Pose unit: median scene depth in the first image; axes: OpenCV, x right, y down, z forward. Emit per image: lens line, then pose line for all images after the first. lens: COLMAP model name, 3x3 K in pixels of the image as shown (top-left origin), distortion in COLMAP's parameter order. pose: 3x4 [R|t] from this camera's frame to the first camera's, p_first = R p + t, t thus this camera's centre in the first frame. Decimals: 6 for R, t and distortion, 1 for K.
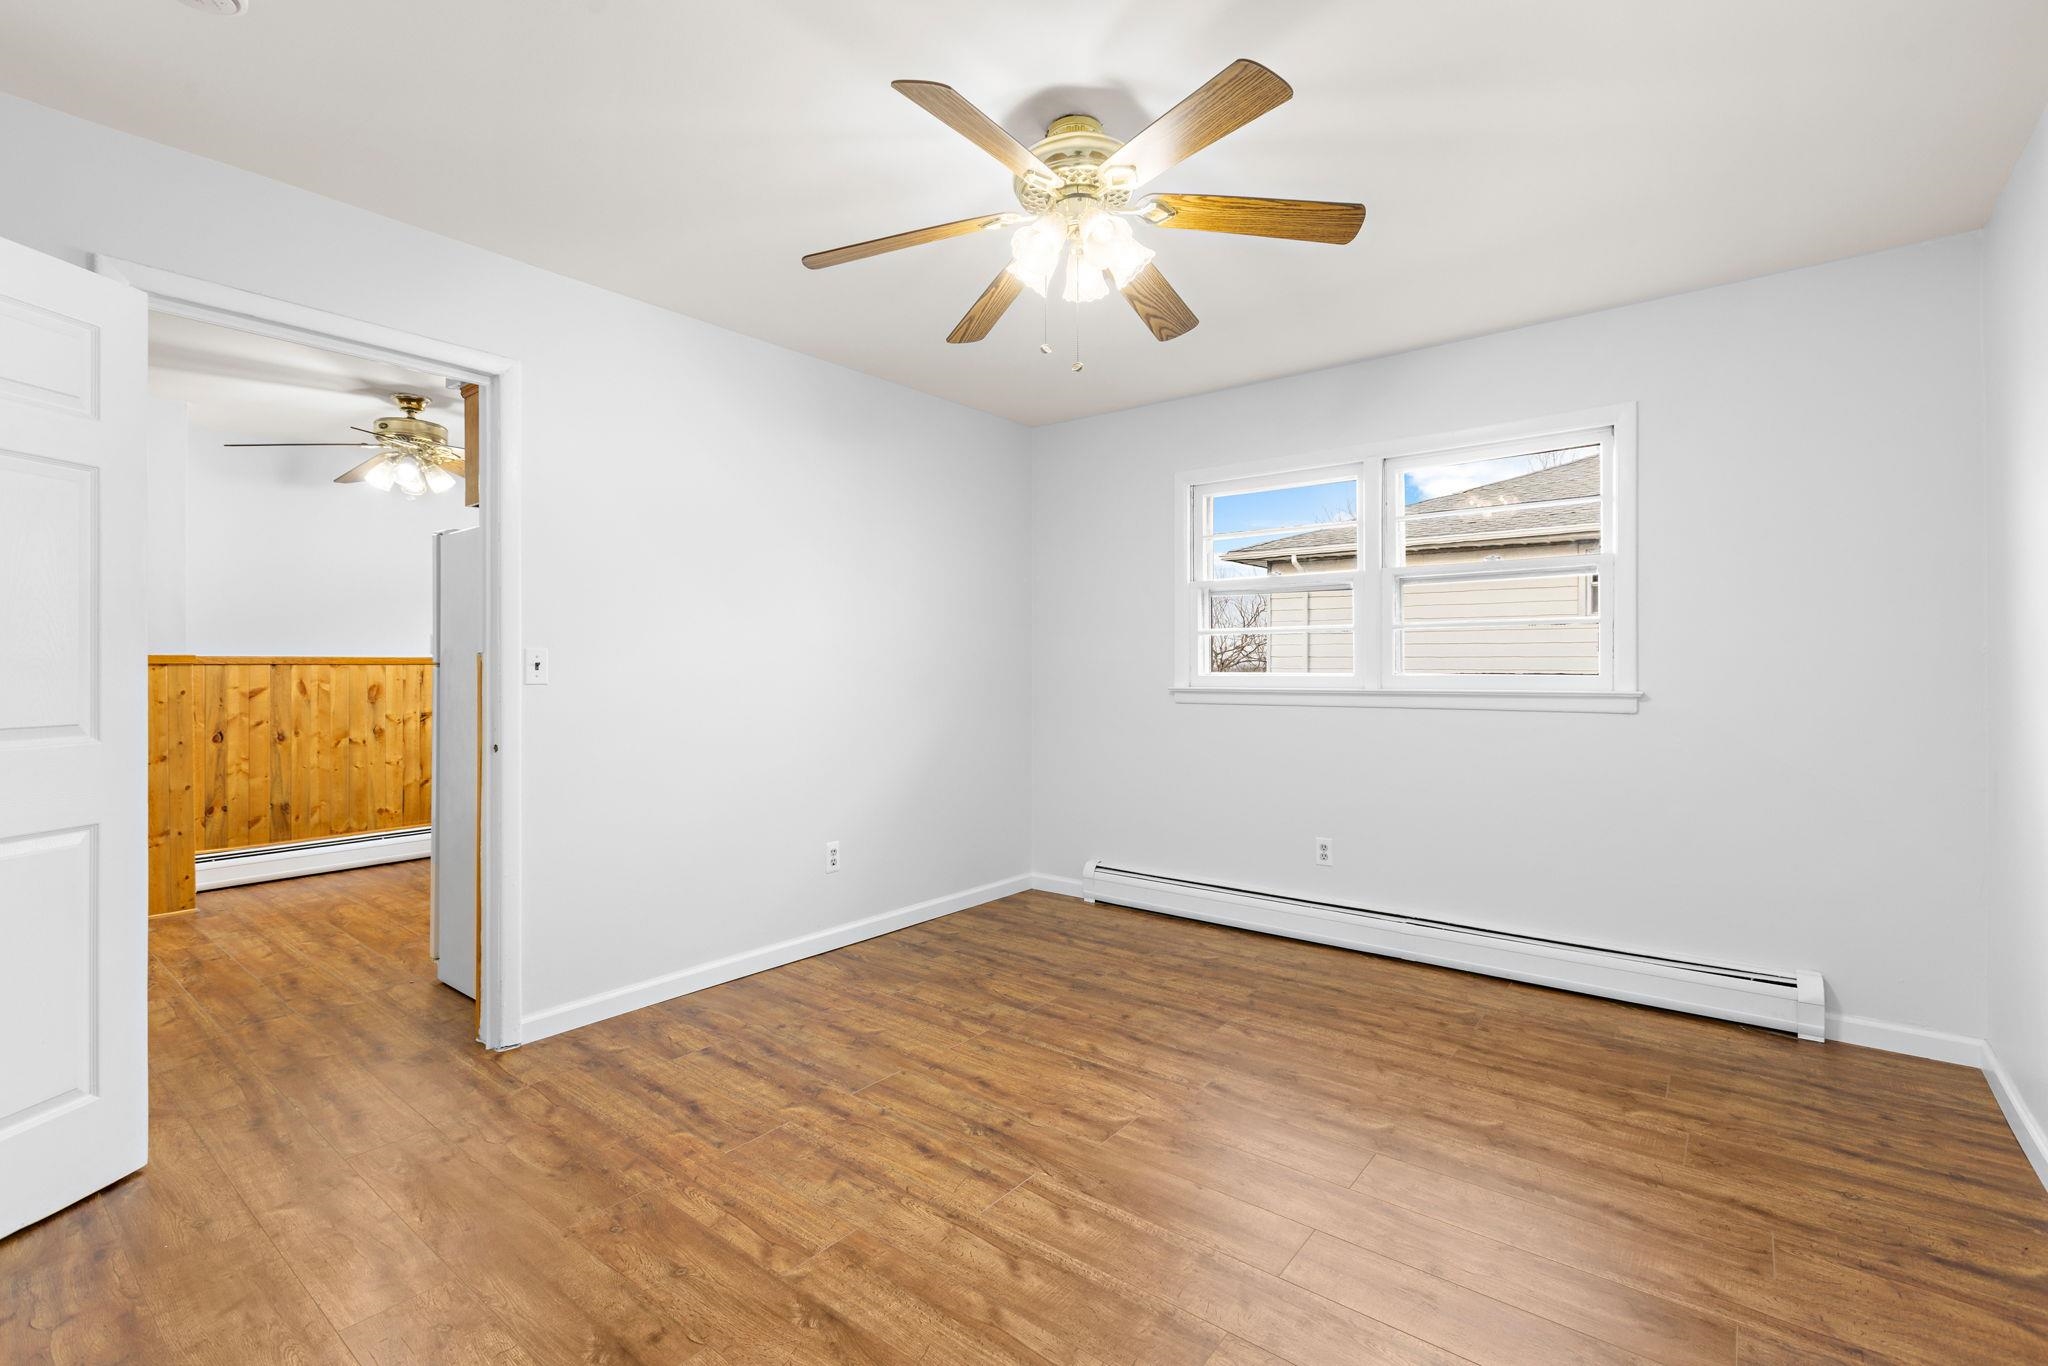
lens RADIAL K [[914.1, 0, 1021.4], [0, 914.1, 663.3], [0, 0, 1]] dist [0.002097, 0.000108]
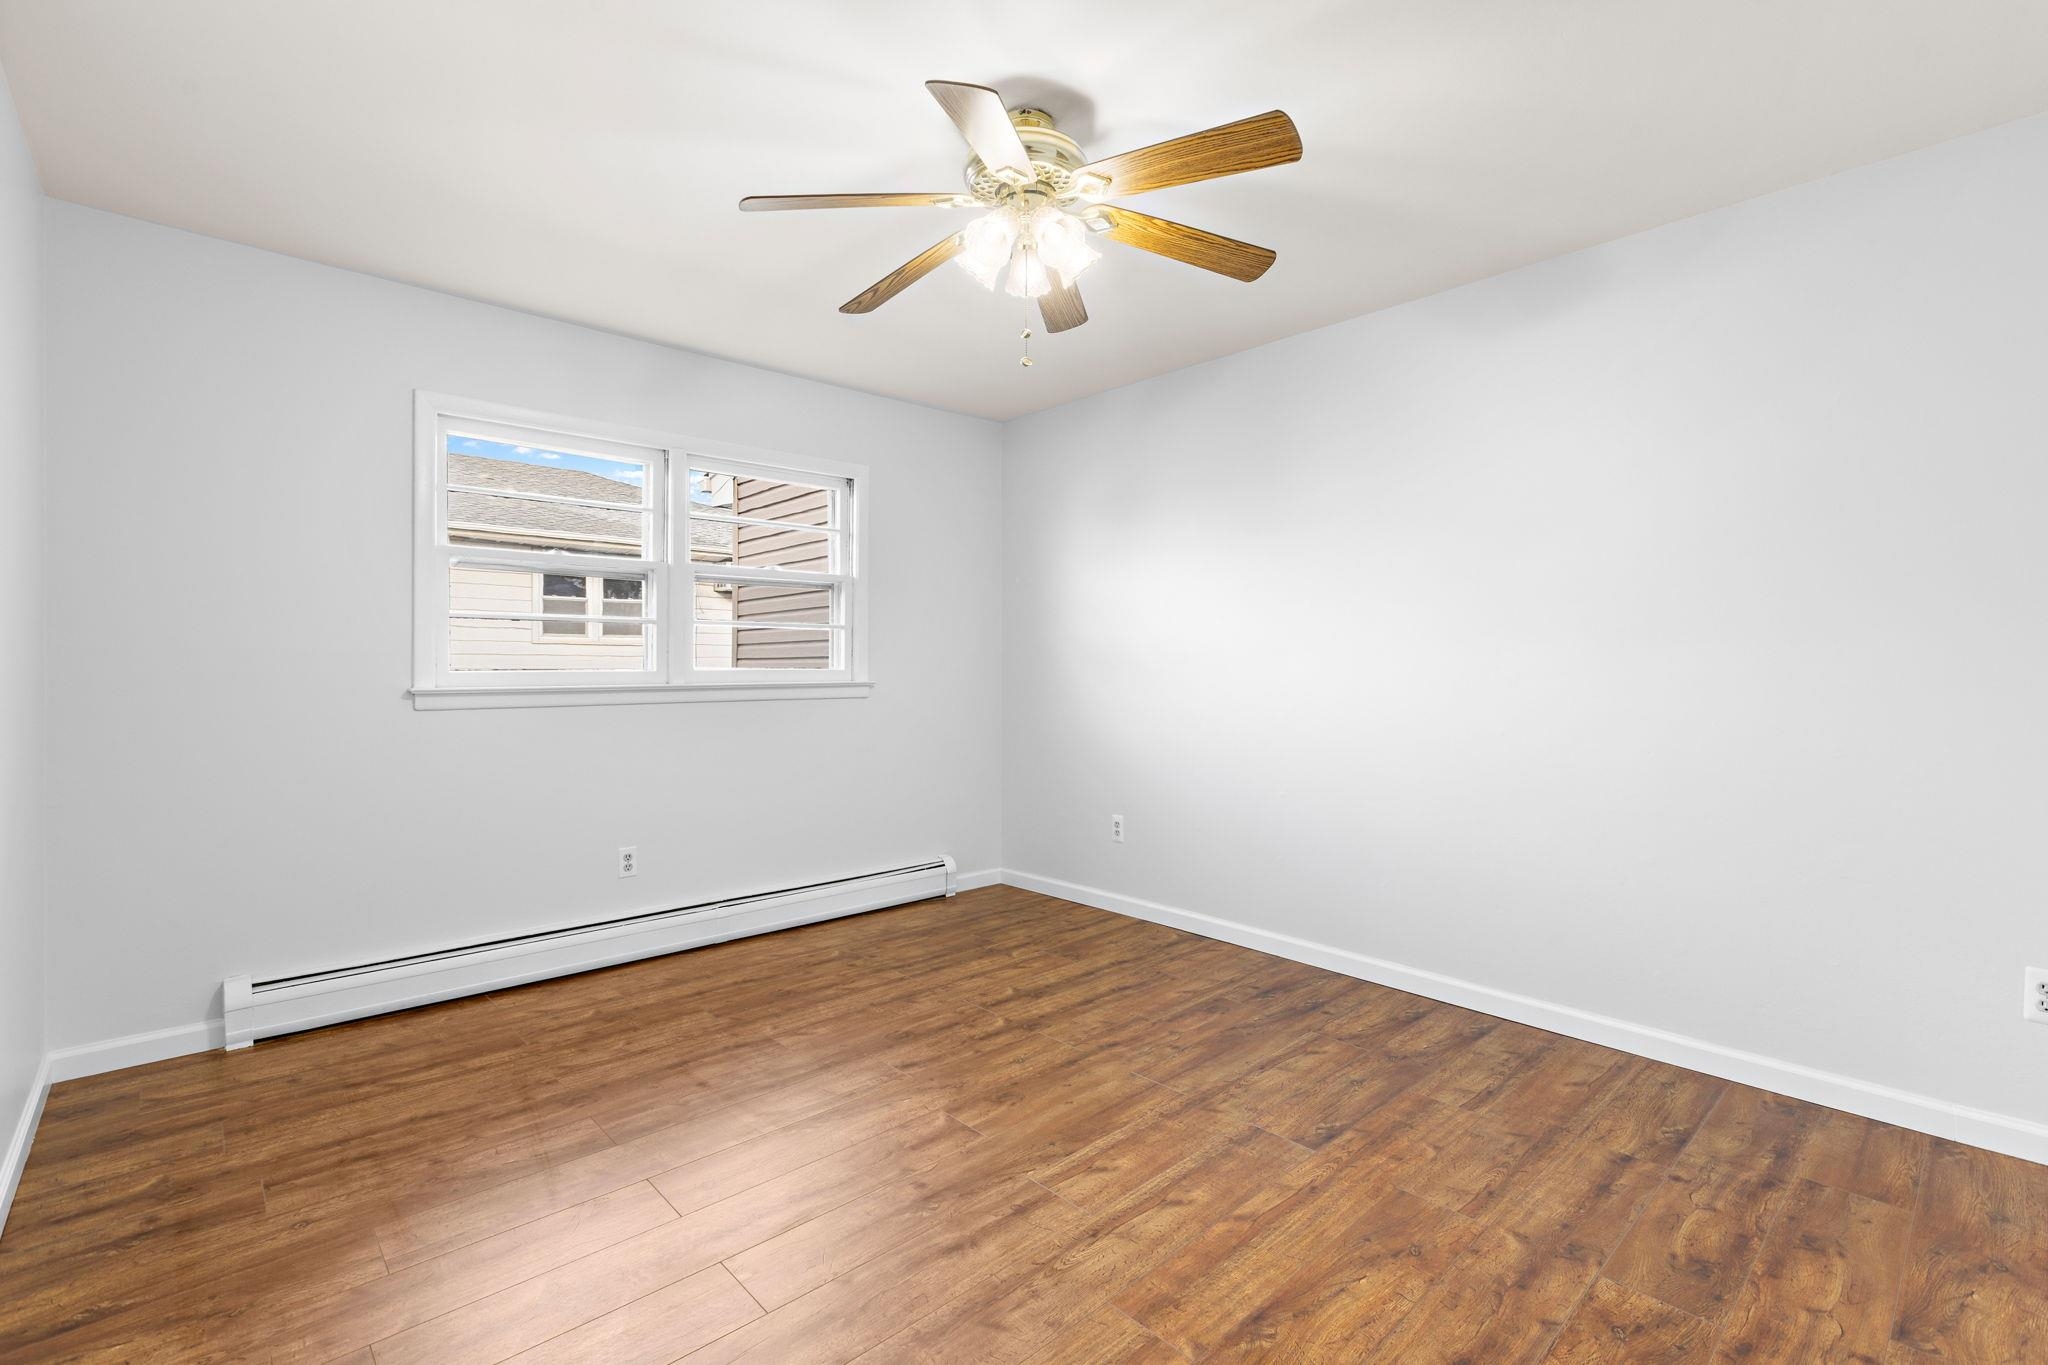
lens RADIAL K [[911.0, 0, 1019.6], [0, 911.0, 665.8], [0, 0, 1]] dist [0.000485, 0.000179]
pose [[0.157404, 0.002509, 0.987531, -0.676250], [-0.006868, 0.999975, -0.001446, 0.009058], [-0.987510, -0.006555, 0.157418, 0.612973]]
